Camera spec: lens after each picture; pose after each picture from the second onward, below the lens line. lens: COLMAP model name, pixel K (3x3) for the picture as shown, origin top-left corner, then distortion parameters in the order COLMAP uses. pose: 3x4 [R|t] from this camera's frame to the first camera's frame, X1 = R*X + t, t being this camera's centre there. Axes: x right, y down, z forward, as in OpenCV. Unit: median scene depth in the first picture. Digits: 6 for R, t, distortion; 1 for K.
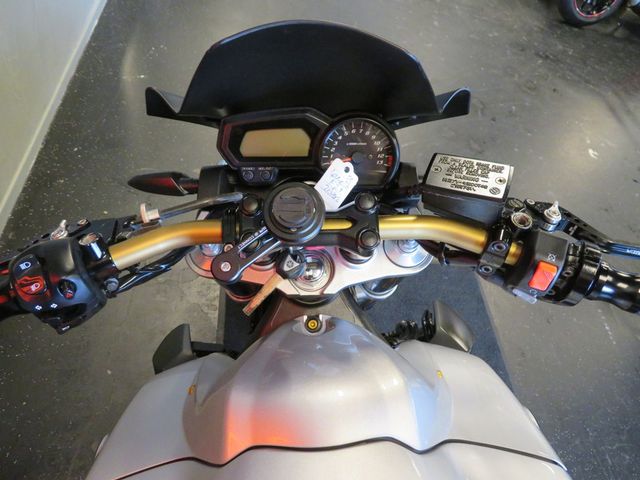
lens RADIAL K [[459.0, 0, 320.0], [0, 459.0, 240.0], [0, 0, 1]] dist [-0.004373, 0.000893]
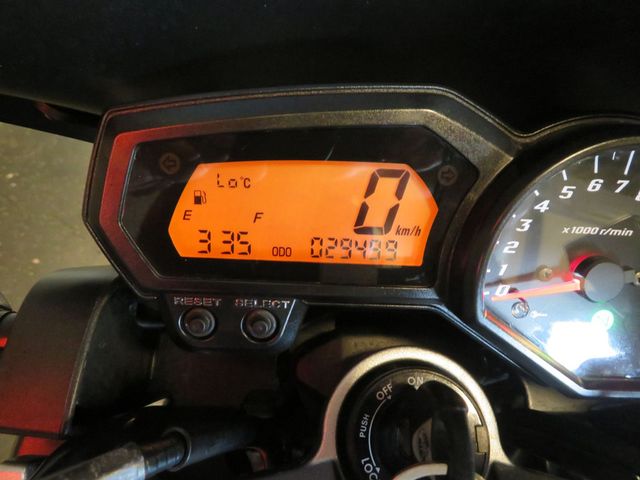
lens RADIAL K [[459.0, 0, 320.0], [0, 459.0, 240.0], [0, 0, 1]] dist [-0.004373, 0.000893]
pose [[0.998244, 0.050883, 0.030326, -0.094815], [-0.048277, 0.995526, -0.081228, -0.173244], [-0.034323, 0.079622, 0.996234, 0.729539]]
